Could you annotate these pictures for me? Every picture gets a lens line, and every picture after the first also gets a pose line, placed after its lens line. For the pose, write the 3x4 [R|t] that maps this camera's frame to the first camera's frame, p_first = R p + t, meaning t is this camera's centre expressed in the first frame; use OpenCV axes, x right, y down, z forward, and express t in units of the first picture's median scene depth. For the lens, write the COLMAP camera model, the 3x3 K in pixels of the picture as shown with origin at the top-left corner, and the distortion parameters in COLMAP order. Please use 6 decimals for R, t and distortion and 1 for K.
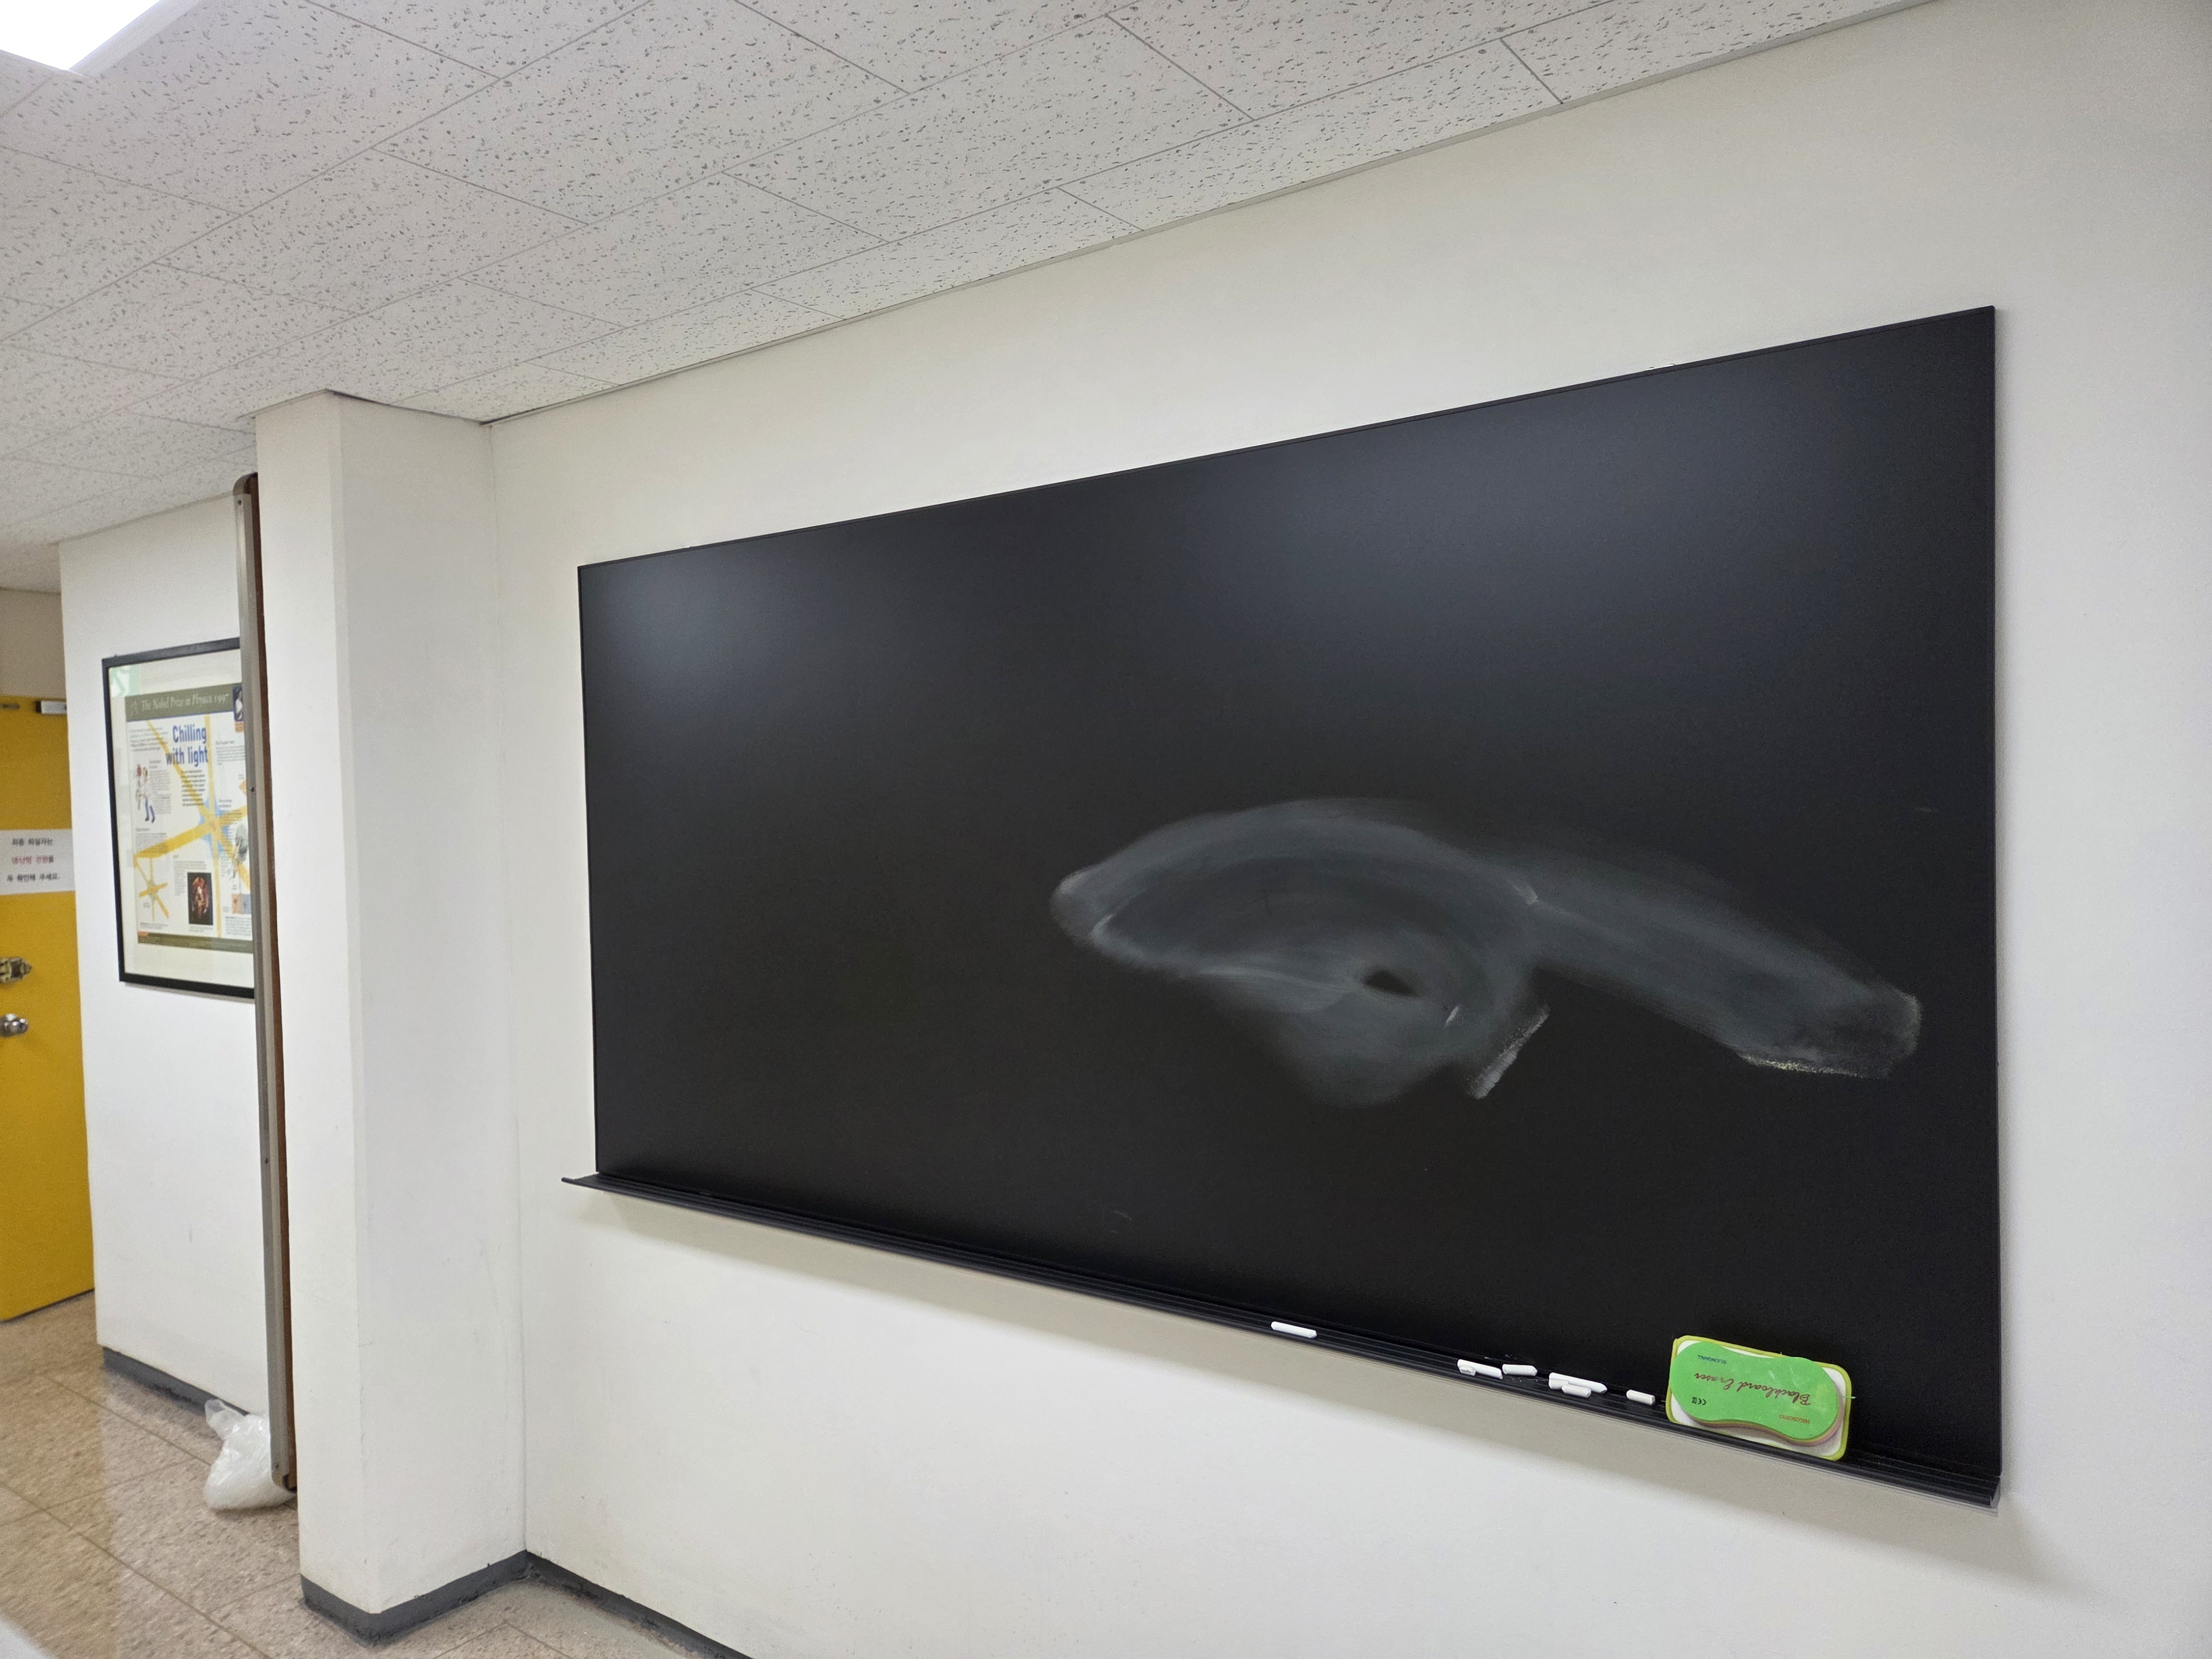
lens RADIAL K [[1477.4, 0, 1097.8], [0, 1477.4, 832.9], [0, 0, 1]] dist [0.035156, -0.014382]
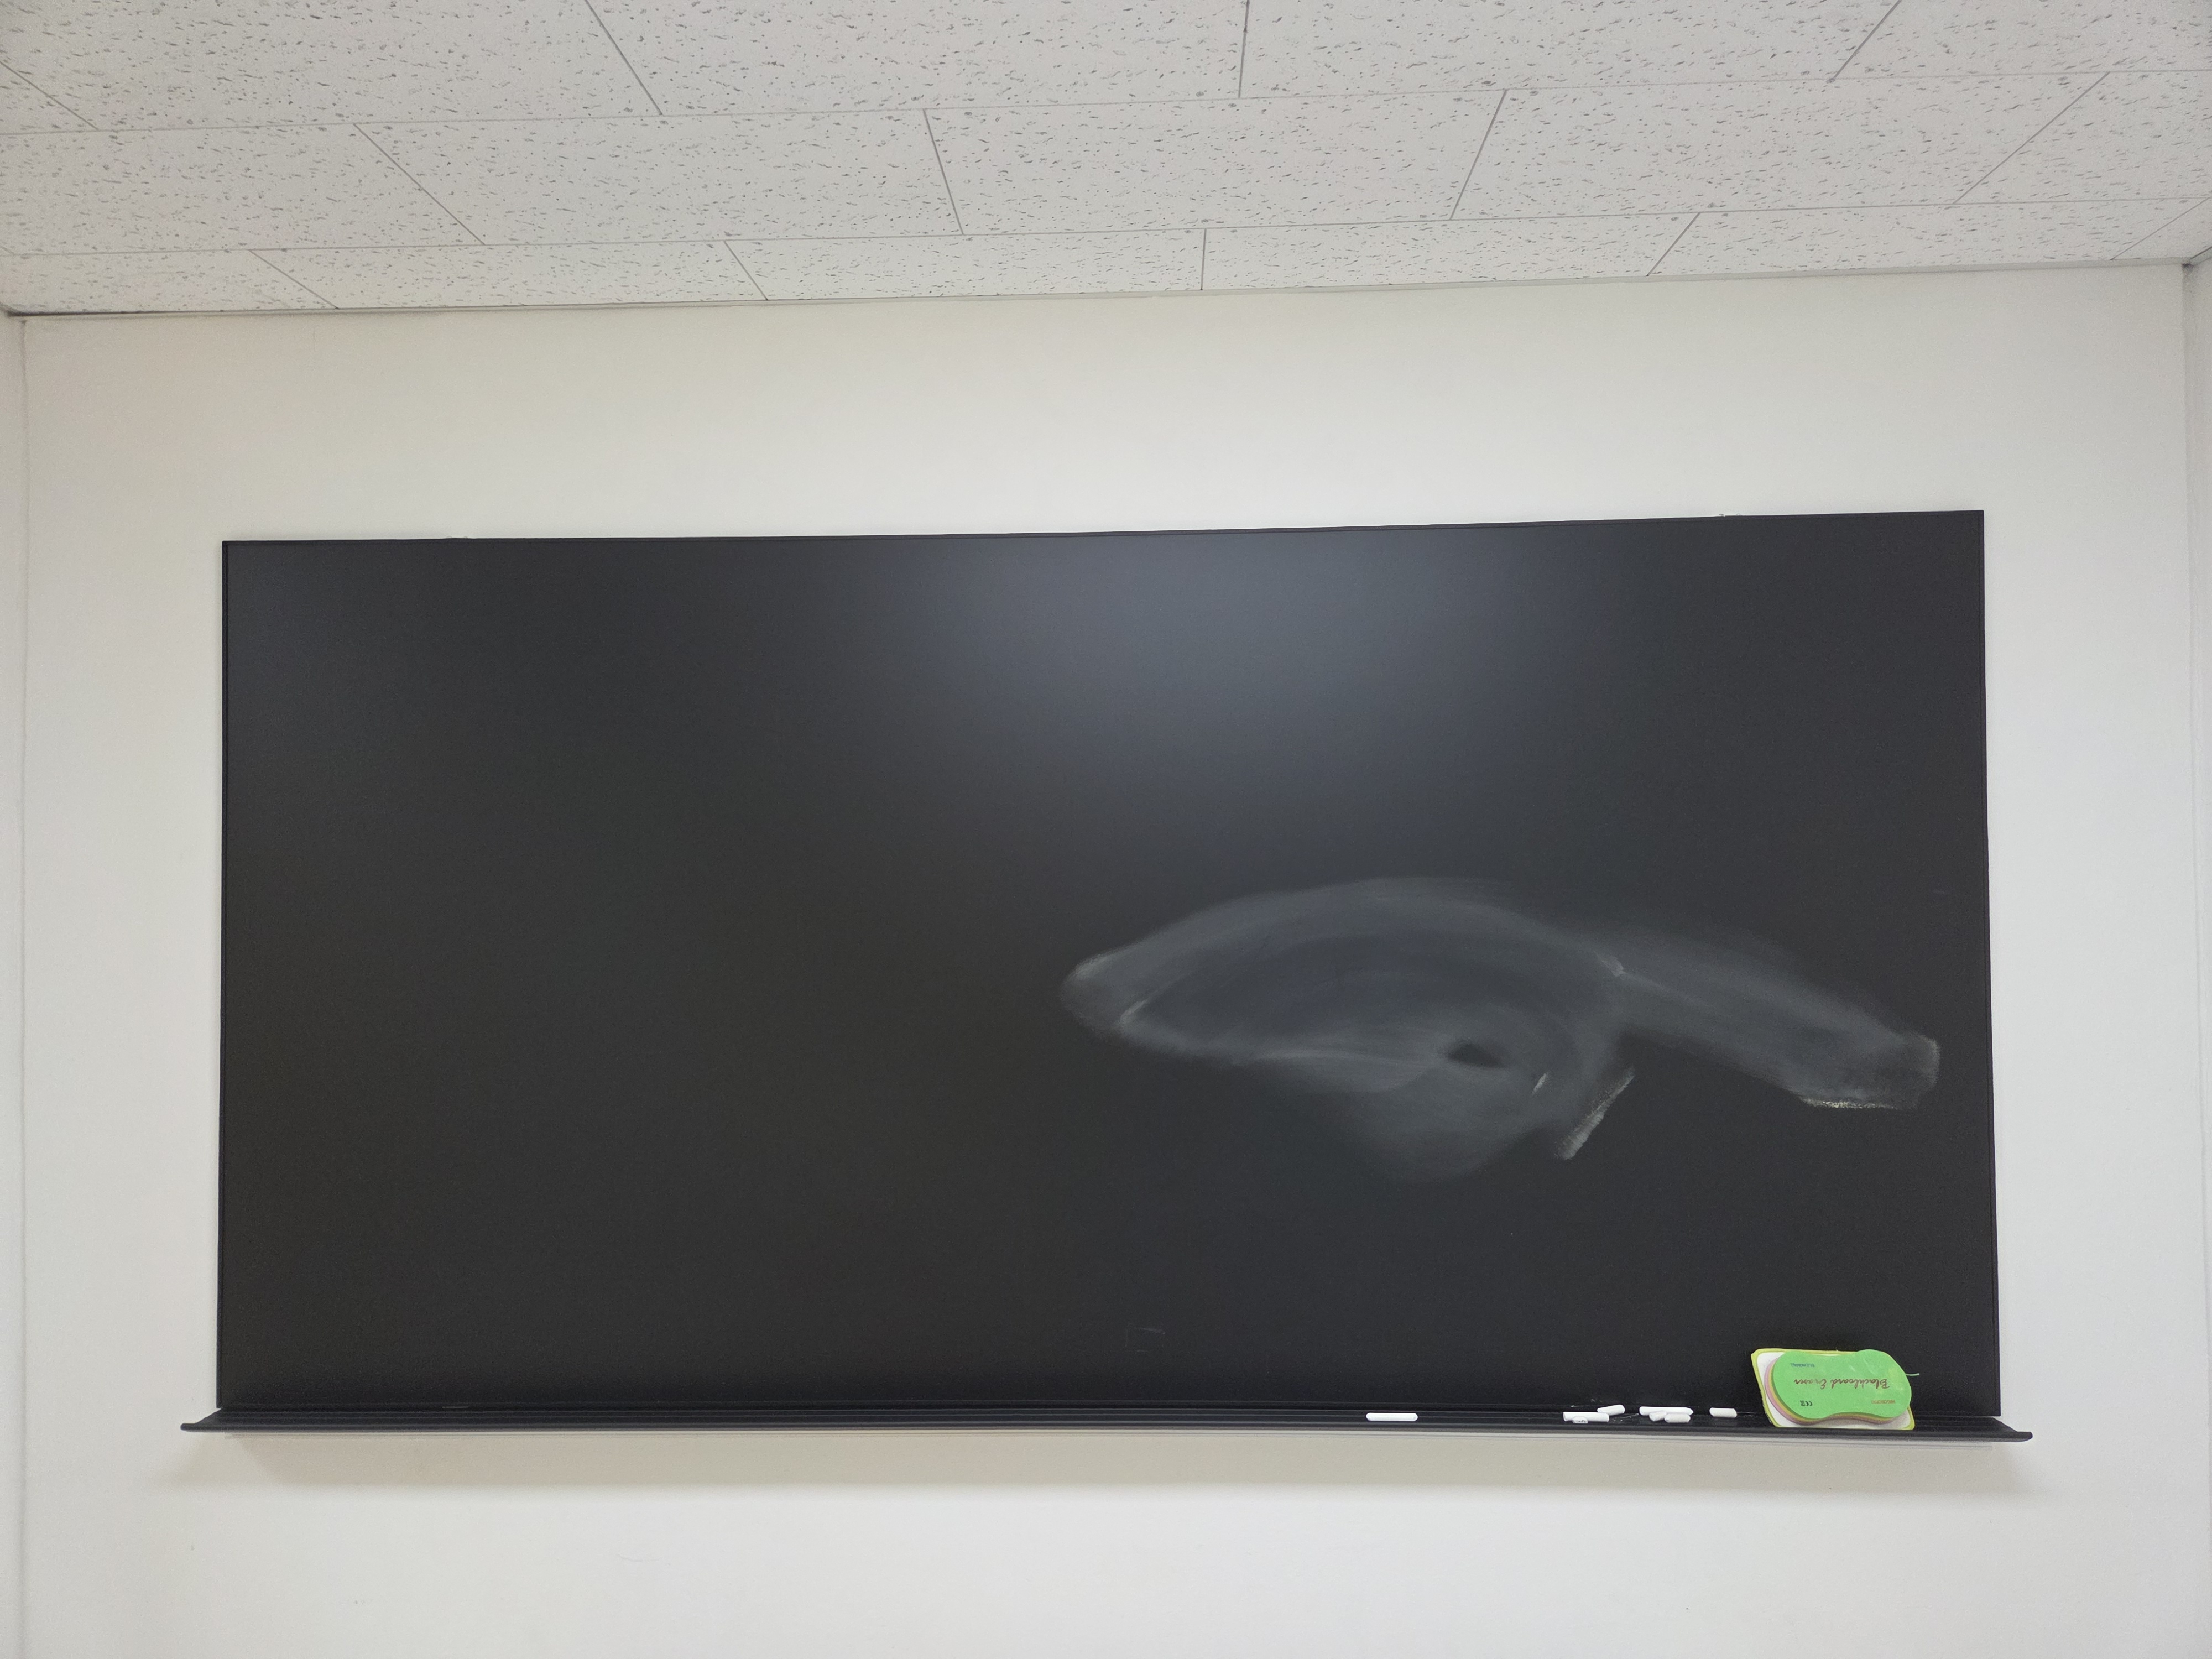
lens RADIAL K [[1477.4, 0, 1102.8], [0, 1477.4, 827.8], [0, 0, 1]] dist [0.035156, -0.014382]
pose [[0.830701, 0.029482, 0.555937, -0.631095], [0.003593, 0.998292, -0.058309, 0.001379], [-0.556707, 0.050435, 0.829177, 0.288320]]
